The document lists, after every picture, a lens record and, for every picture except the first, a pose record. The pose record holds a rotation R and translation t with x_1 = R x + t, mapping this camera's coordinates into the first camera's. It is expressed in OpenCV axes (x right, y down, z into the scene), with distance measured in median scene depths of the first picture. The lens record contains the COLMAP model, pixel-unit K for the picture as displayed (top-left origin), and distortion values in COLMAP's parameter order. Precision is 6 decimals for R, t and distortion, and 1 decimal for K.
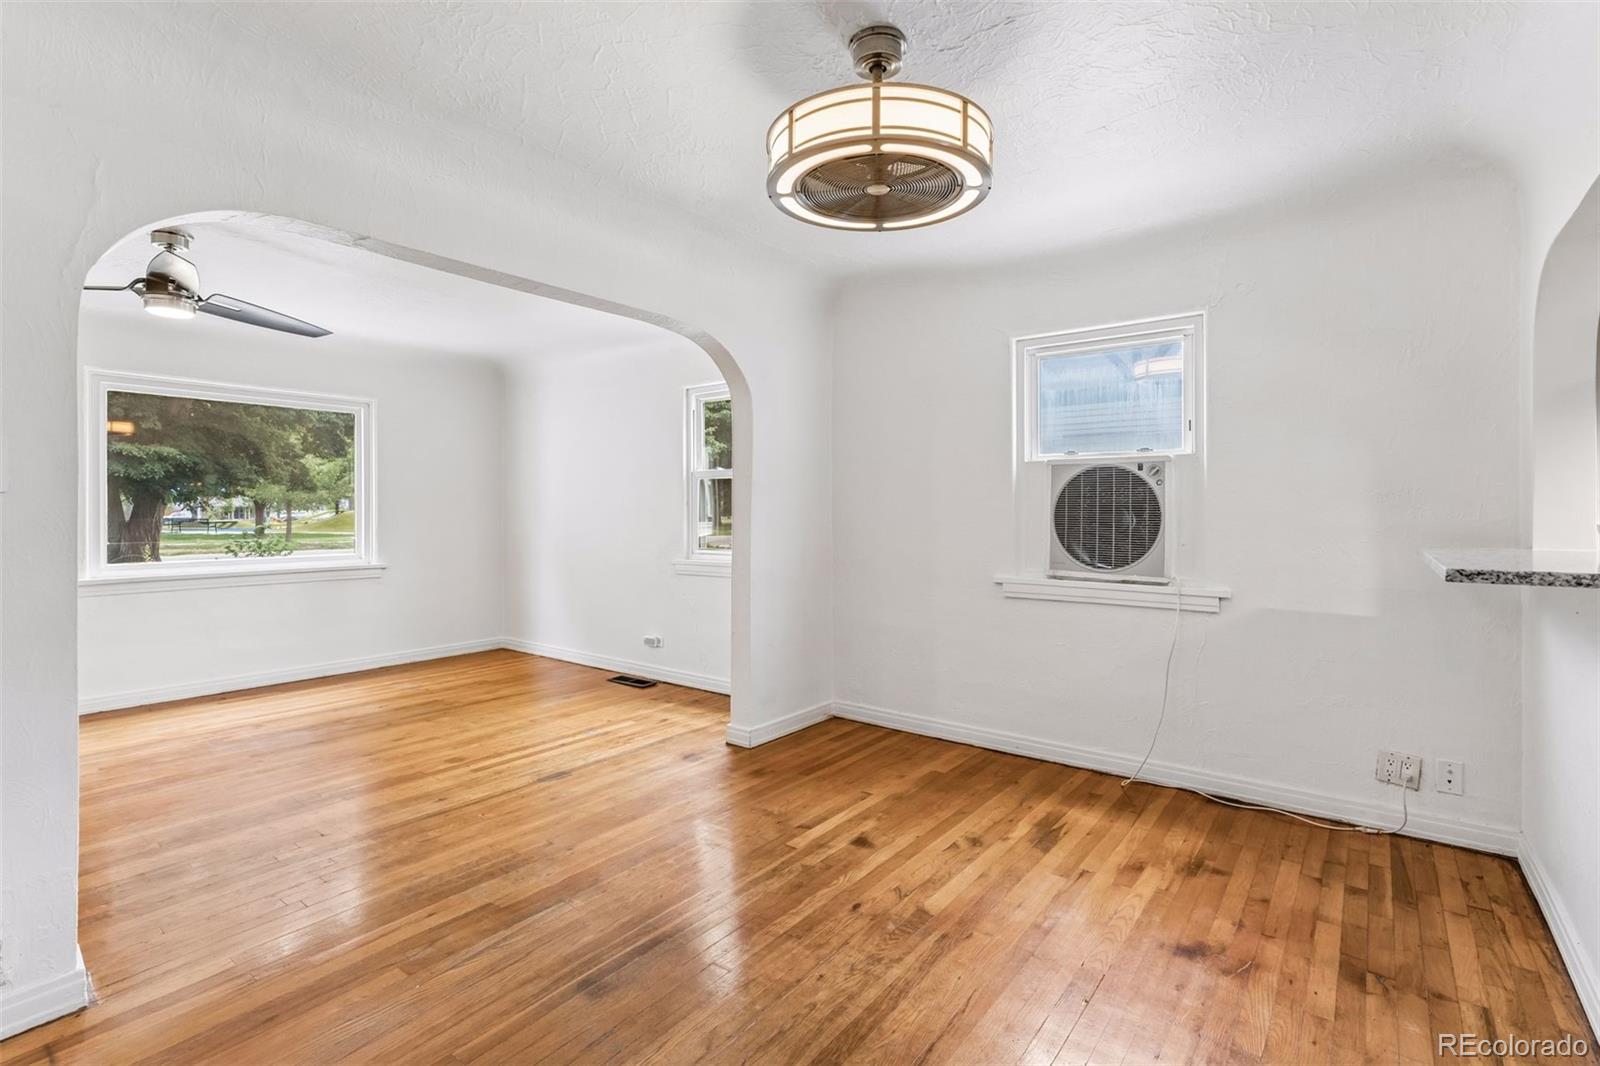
lens RADIAL K [[739.7, 0, 801.8], [0, 739.7, 510.8], [0, 0, 1]] dist [-0.001969, 0.000041]
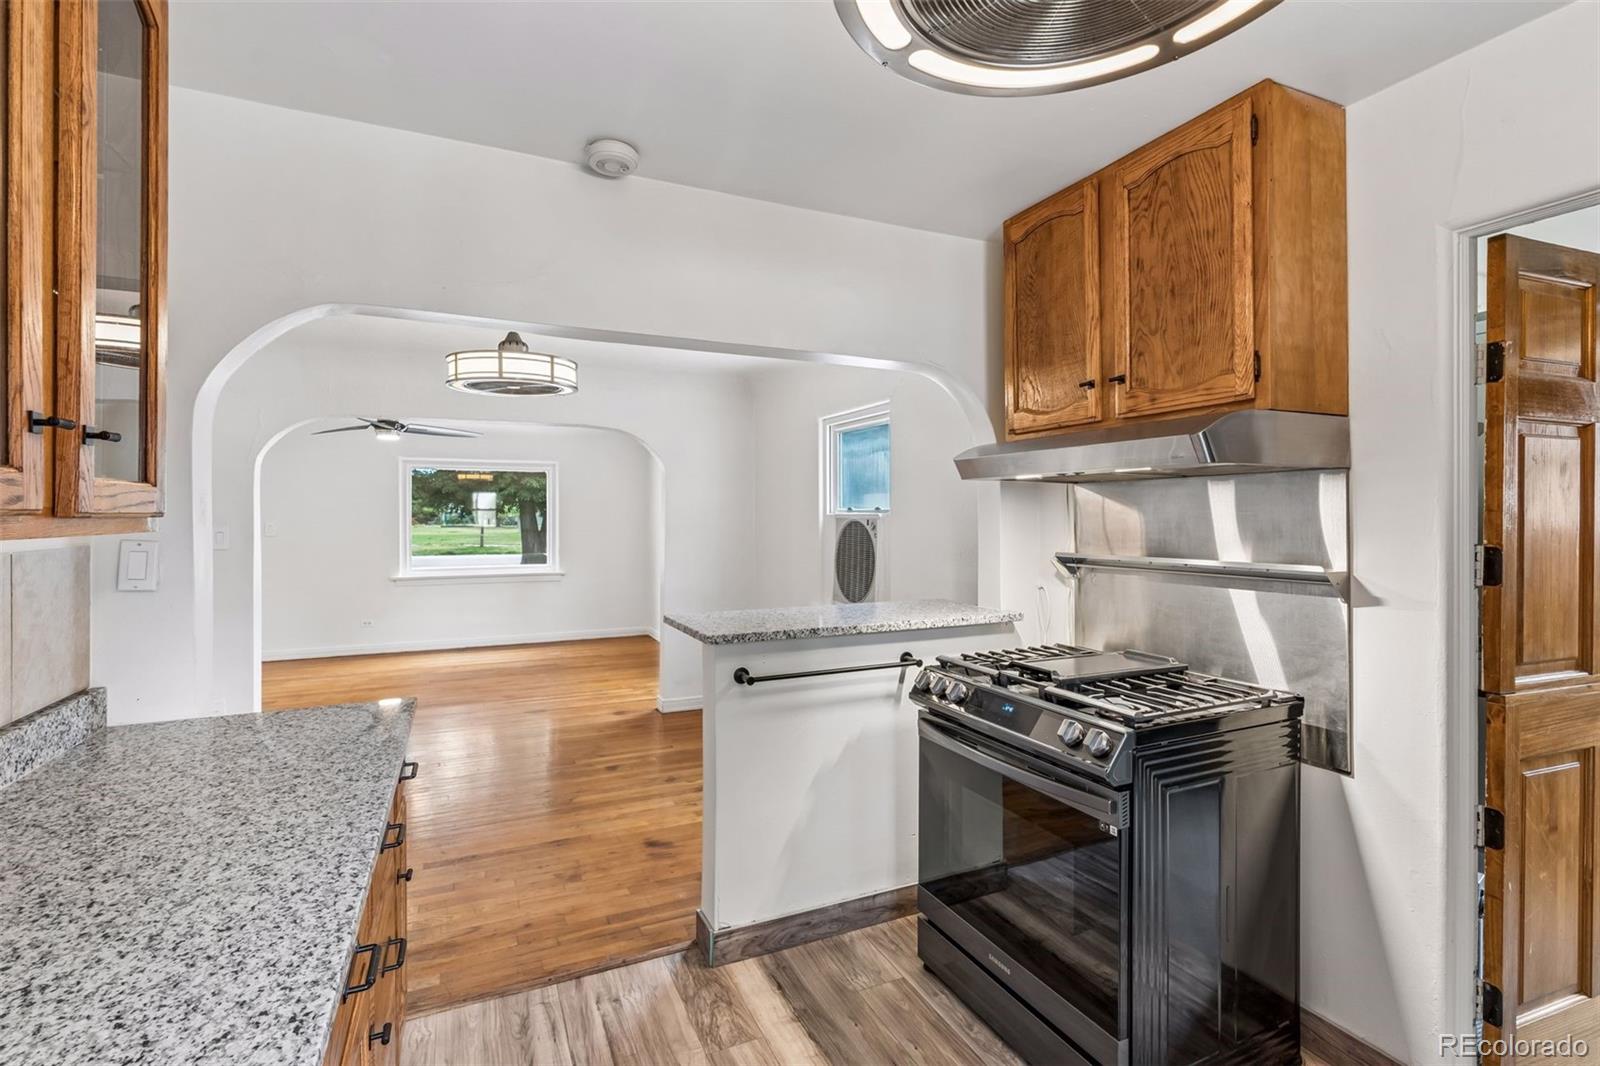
lens RADIAL K [[739.7, 0, 801.8], [0, 739.7, 510.8], [0, 0, 1]] dist [-0.001969, 0.000041]
pose [[0.886203, -0.002610, -0.463289, 0.991764], [0.000391, 0.999988, -0.004884, -0.076955], [0.463297, 0.004147, 0.886194, -0.178227]]
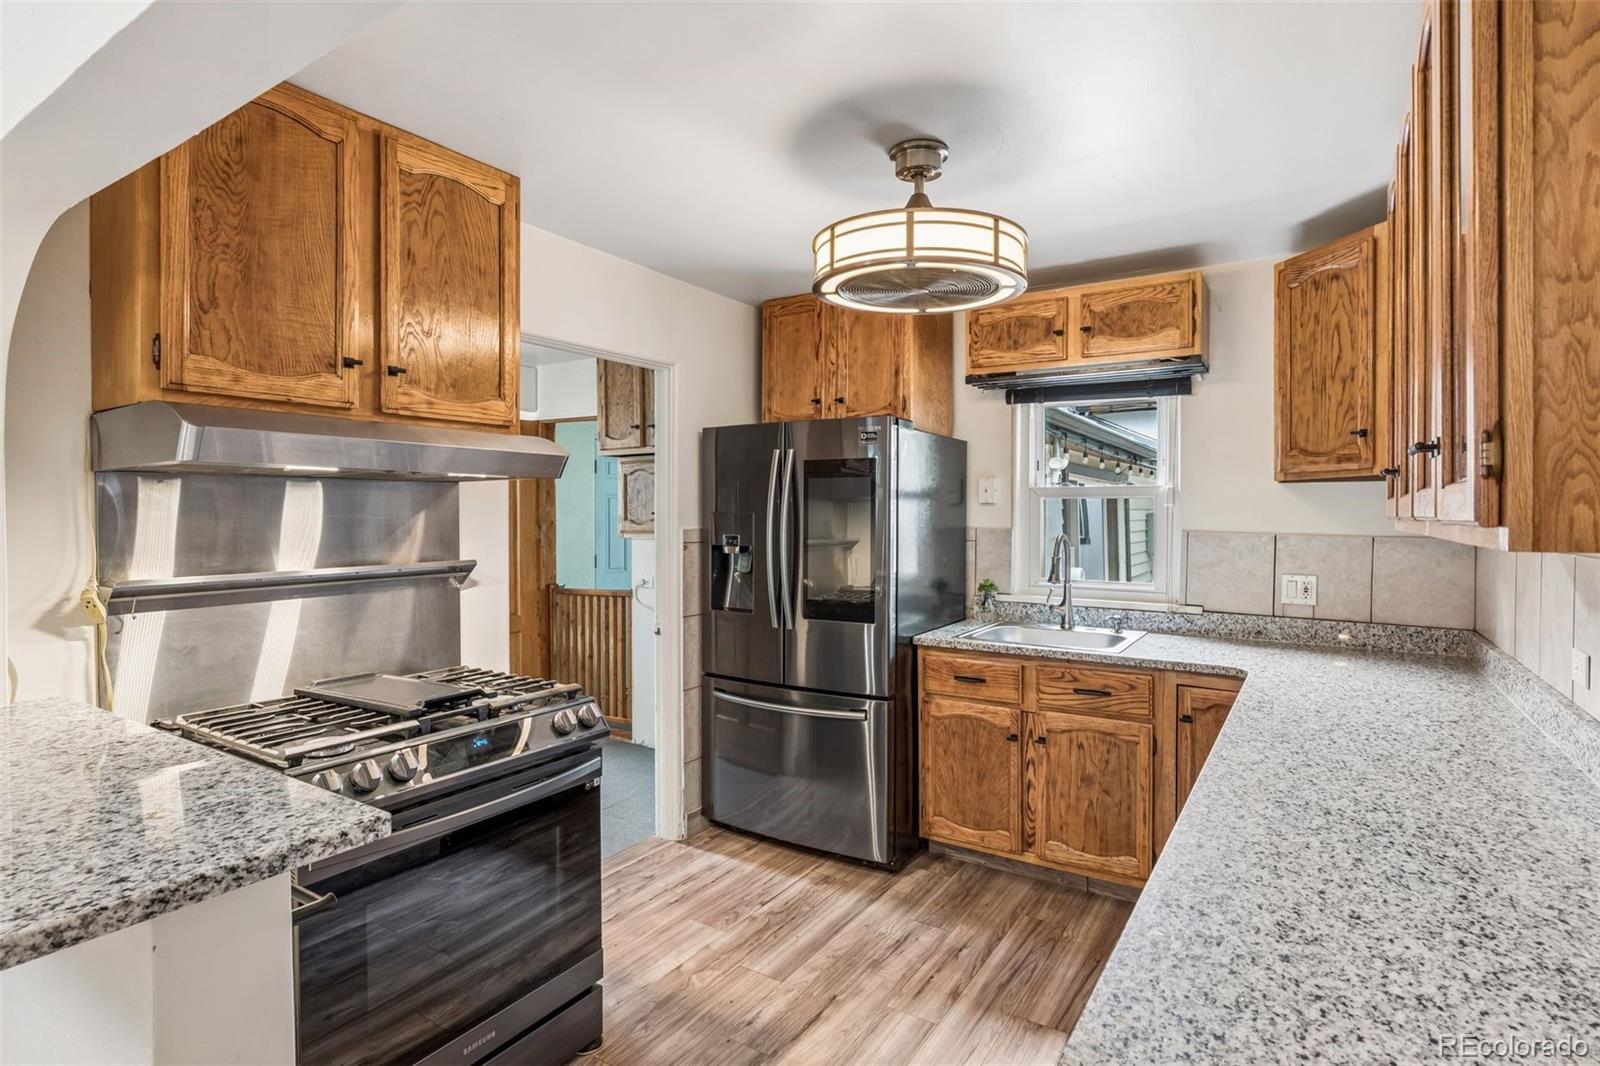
lens RADIAL K [[801.9, 0, 803.7], [0, 801.9, 521.2], [0, 0, 1]] dist [-0.019396, 0.005458]
pose [[-0.086449, -0.006659, 0.996234, 0.246225], [0.000908, 0.999977, 0.006763, -0.080020], [-0.996256, 0.001489, -0.086441, 0.274161]]
